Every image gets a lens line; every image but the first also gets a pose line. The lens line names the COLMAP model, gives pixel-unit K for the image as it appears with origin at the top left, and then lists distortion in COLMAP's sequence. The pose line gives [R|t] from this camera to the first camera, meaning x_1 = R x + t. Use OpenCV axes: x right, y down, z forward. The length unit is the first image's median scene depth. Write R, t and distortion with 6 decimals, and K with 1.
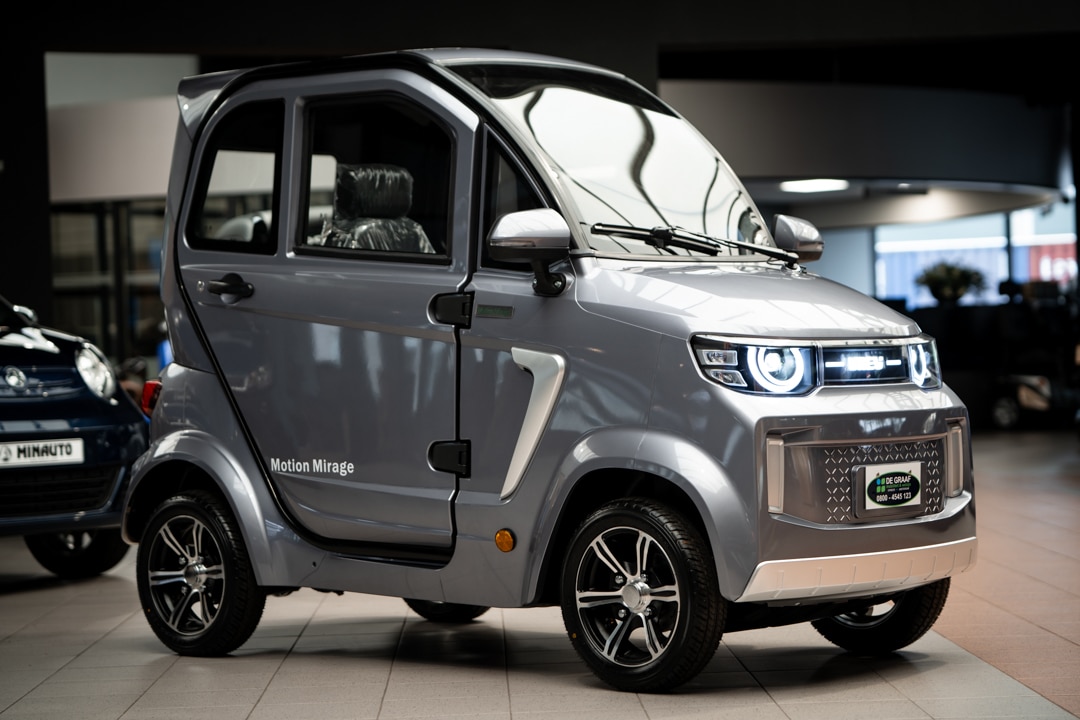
lens RADIAL K [[2596.7, 0, 540.0], [0, 2596.7, 360.0], [0, 0, 1]] dist [0.036547, 0.050216]
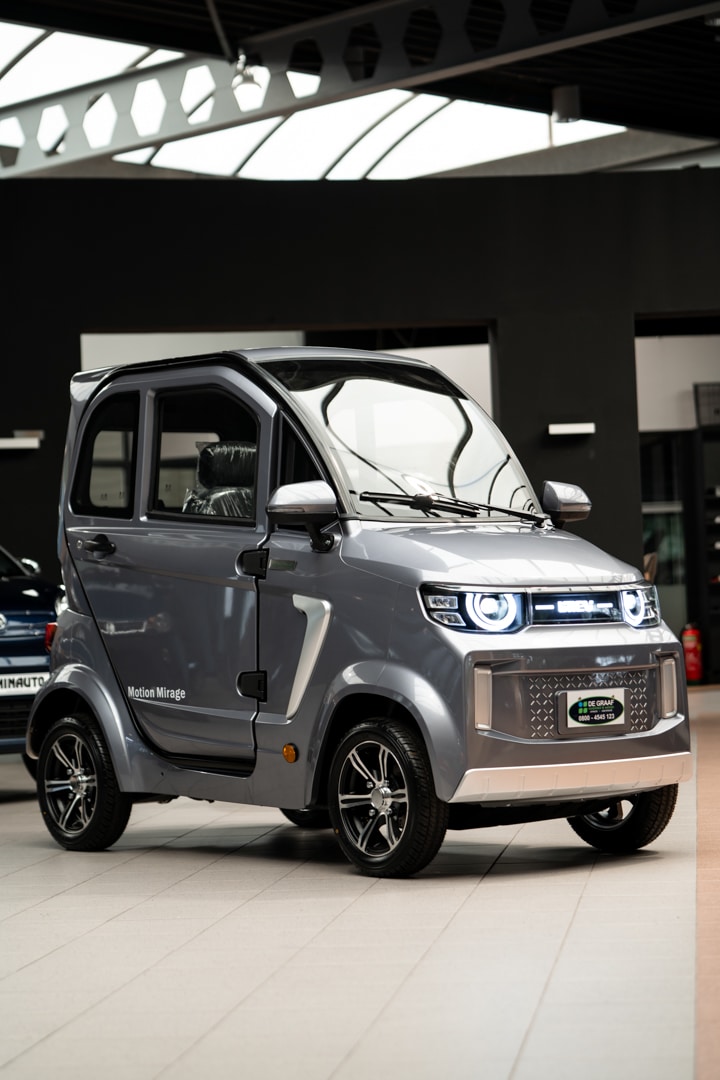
lens RADIAL K [[2596.7, 0, 360.7], [0, 2596.7, 487.2], [0, 0, 1]] dist [0.036547, 0.050216]
pose [[0.988381, -0.011700, -0.151549, 0.204985], [0.005108, 0.999027, -0.043817, -0.001543], [0.151914, 0.042534, 0.987478, -0.203008]]
